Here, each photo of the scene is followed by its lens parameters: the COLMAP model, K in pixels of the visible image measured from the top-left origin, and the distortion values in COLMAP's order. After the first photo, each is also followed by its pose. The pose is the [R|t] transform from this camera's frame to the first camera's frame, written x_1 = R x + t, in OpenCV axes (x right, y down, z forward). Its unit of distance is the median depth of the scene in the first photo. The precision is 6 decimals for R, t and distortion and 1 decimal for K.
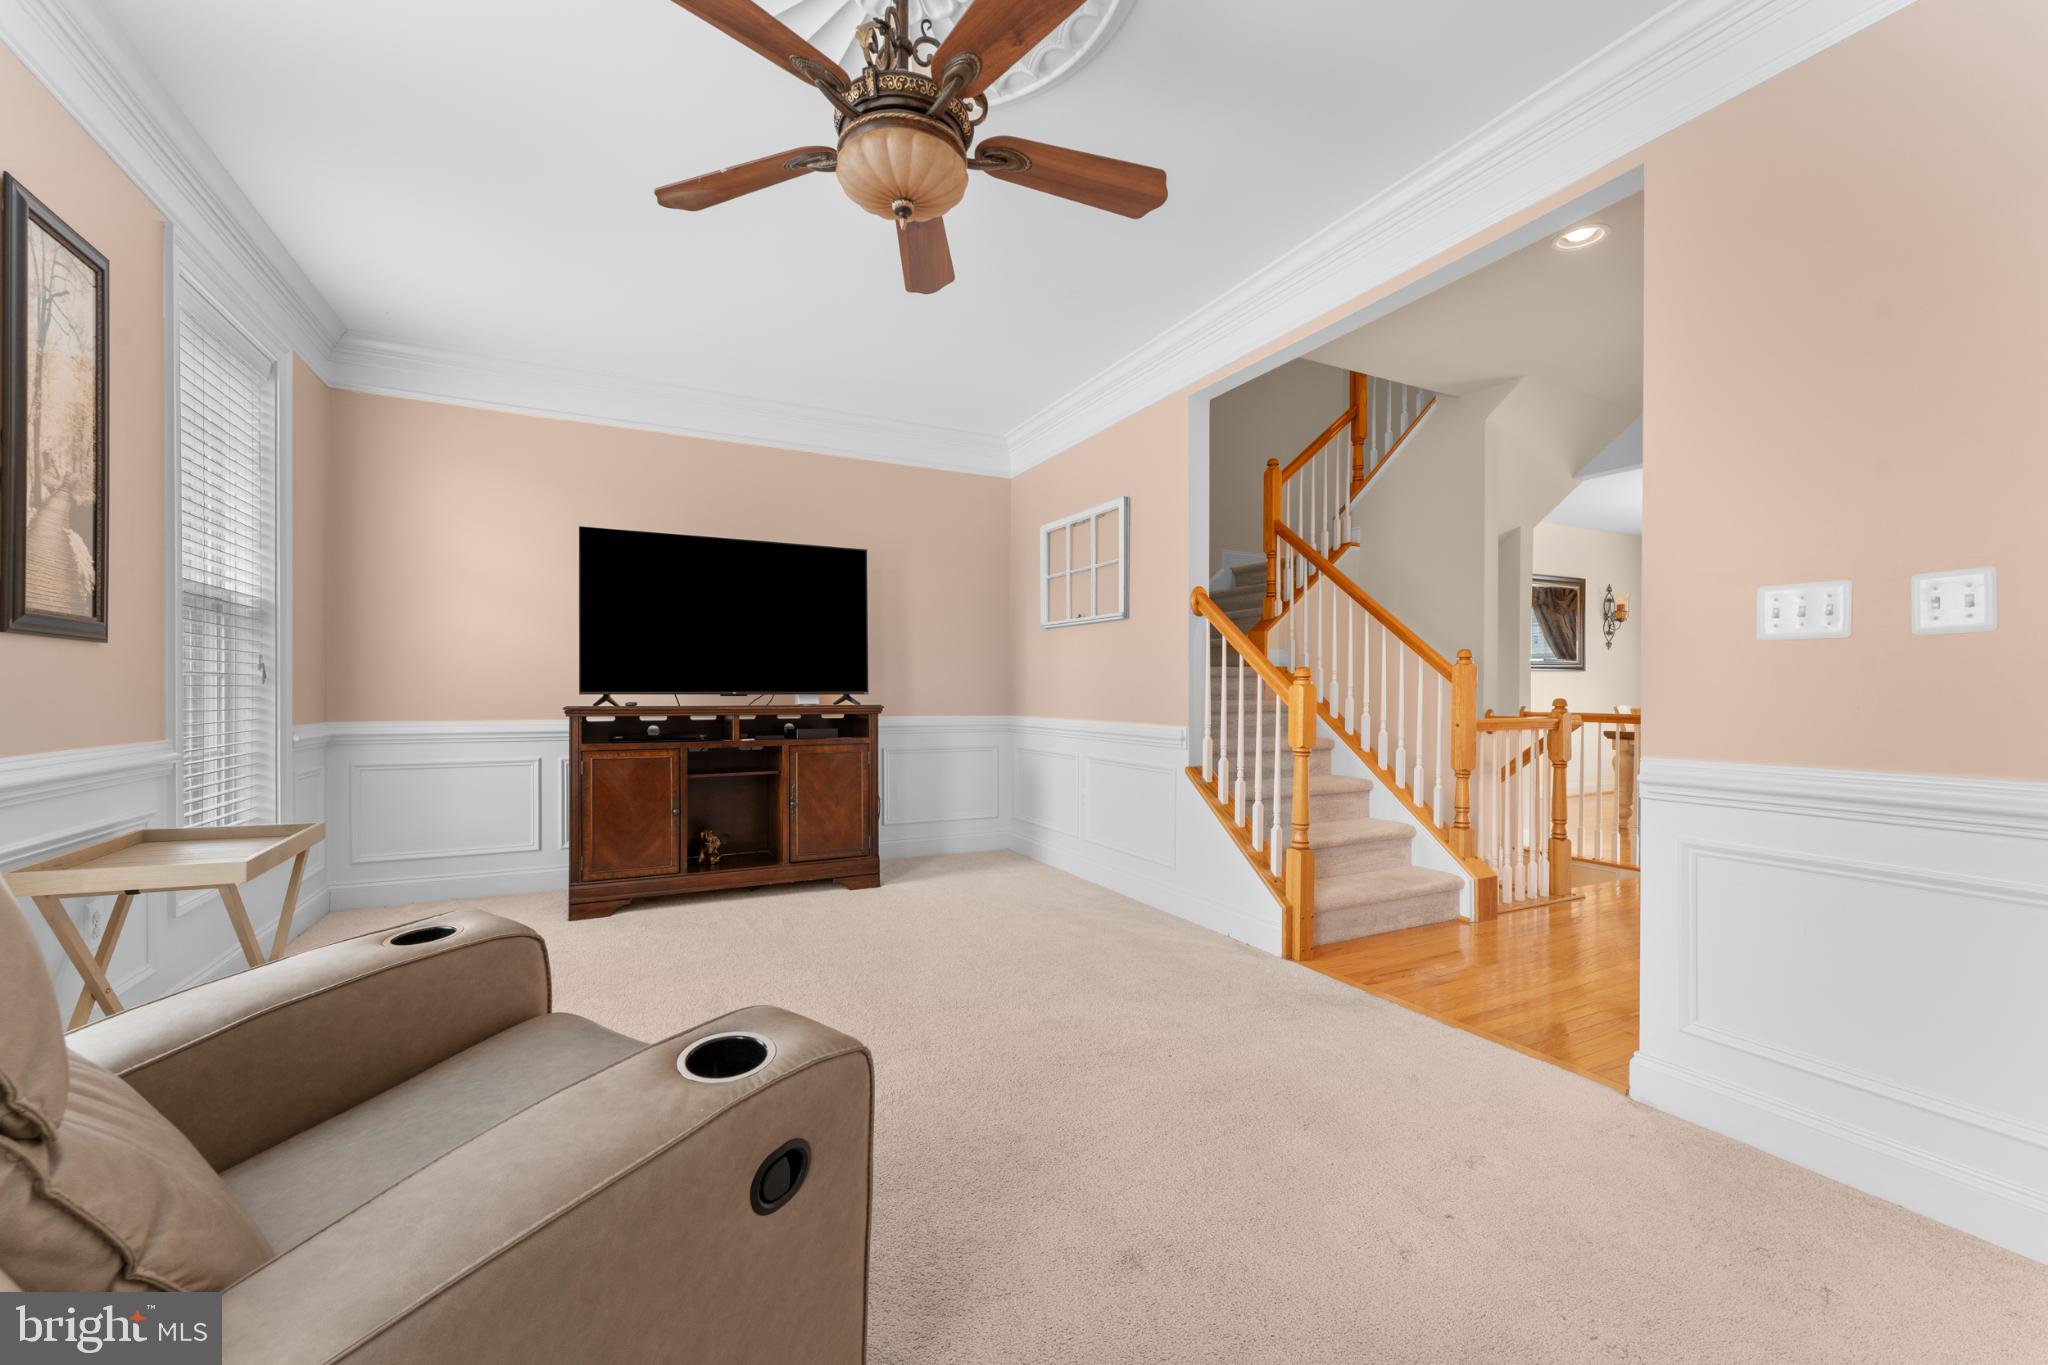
lens RADIAL K [[827.9, 0, 1021.4], [0, 827.9, 682.4], [0, 0, 1]] dist [0.004497, -0.000660]
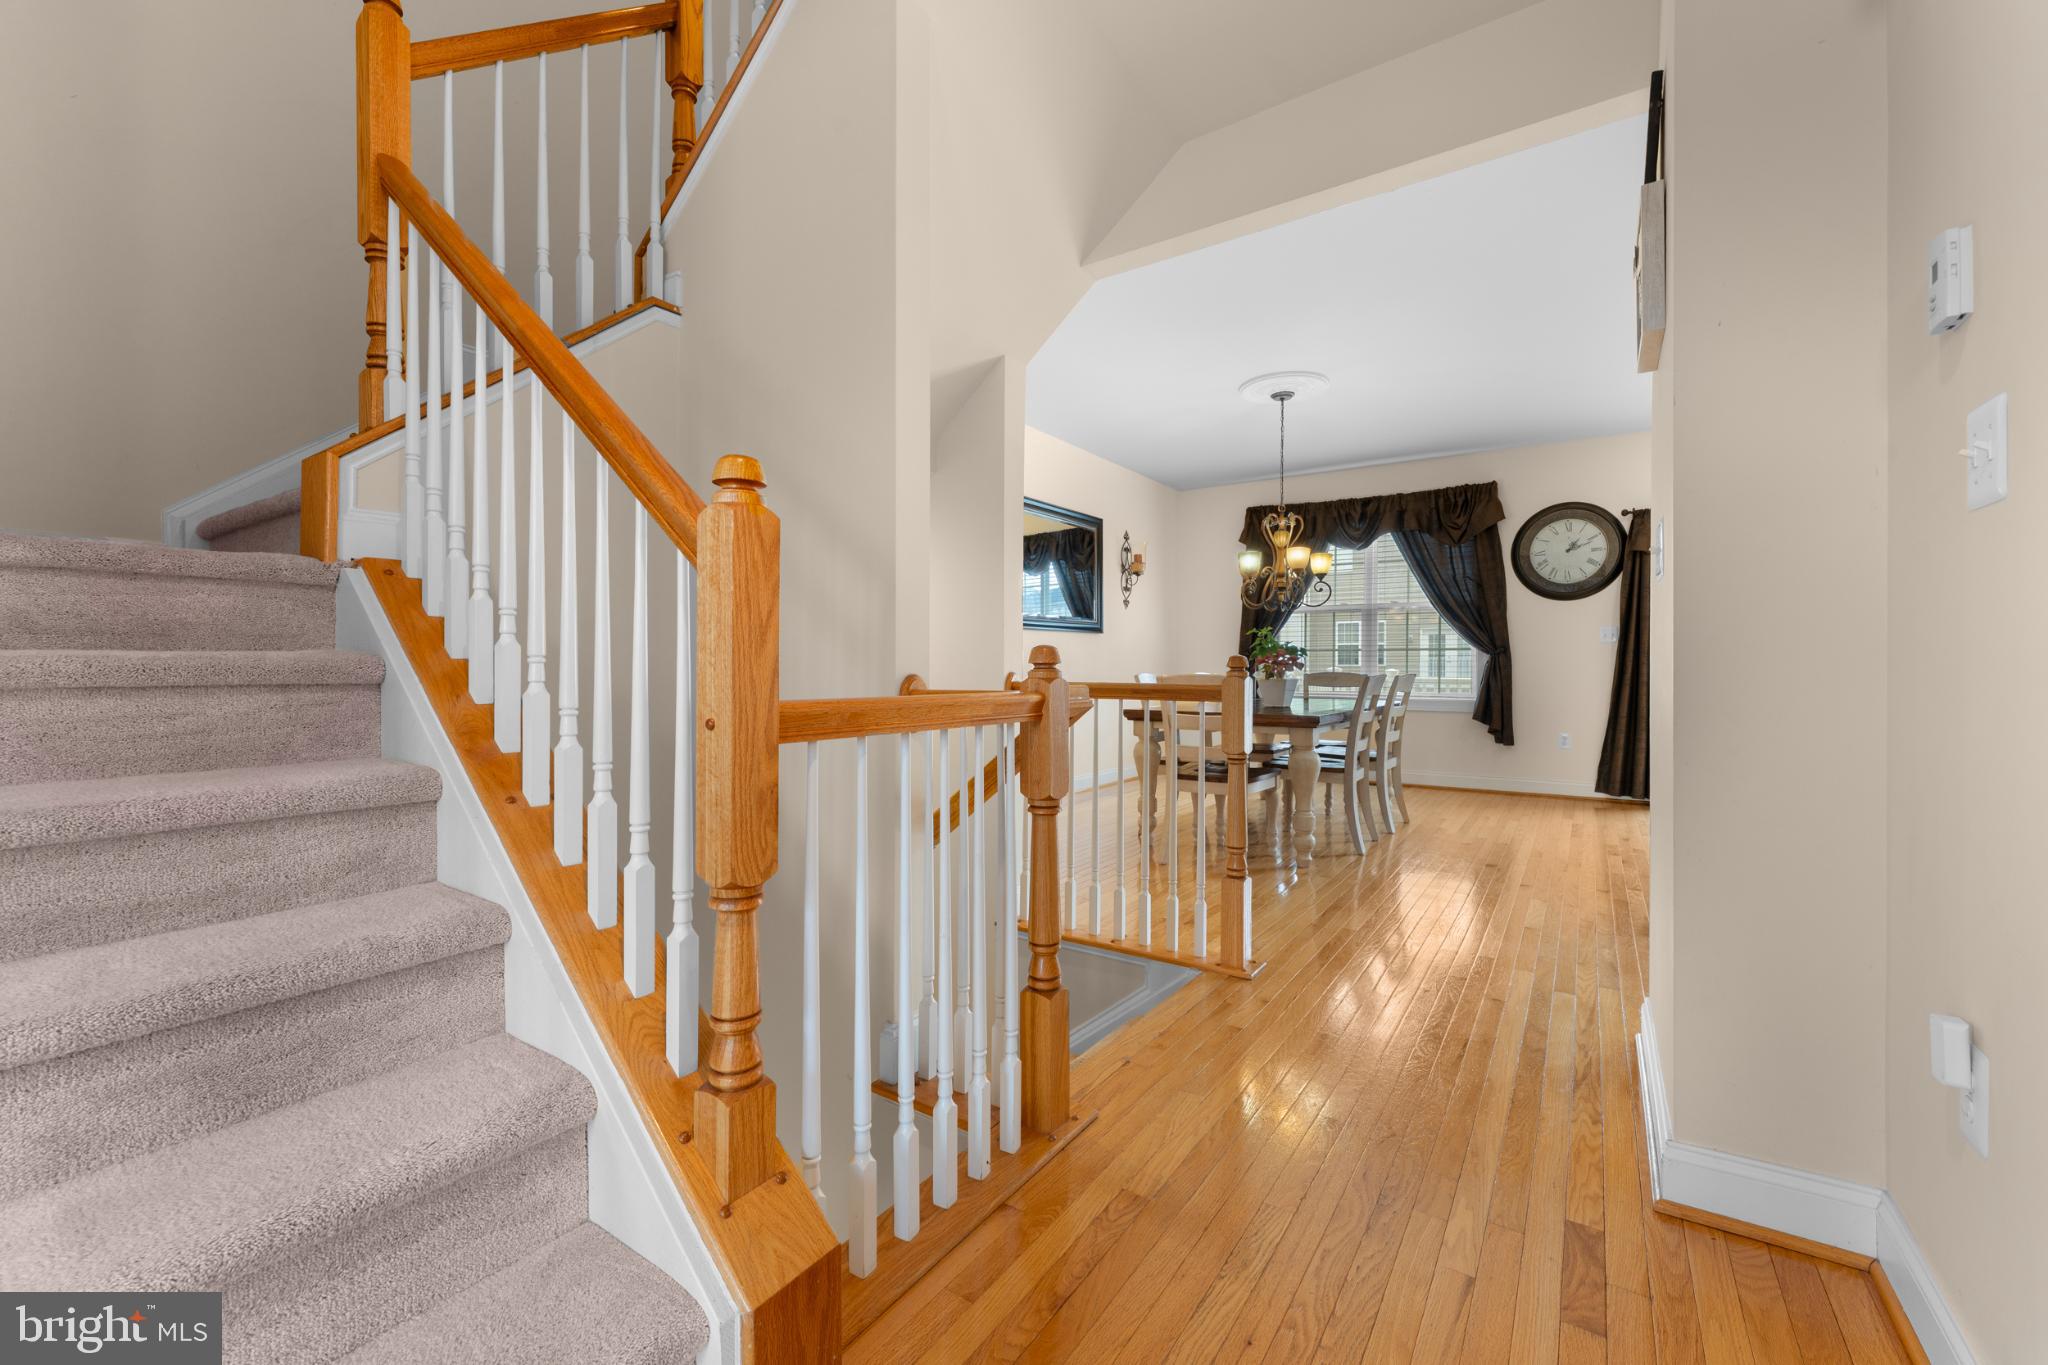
lens RADIAL K [[827.9, 0, 1029.6], [0, 827.9, 682.6], [0, 0, 1]] dist [0.004497, -0.000660]
pose [[0.874241, -0.012912, 0.485320, 0.373074], [0.000982, 0.999691, 0.024828, 0.023466], [-0.485491, -0.021229, 0.873984, 0.543667]]
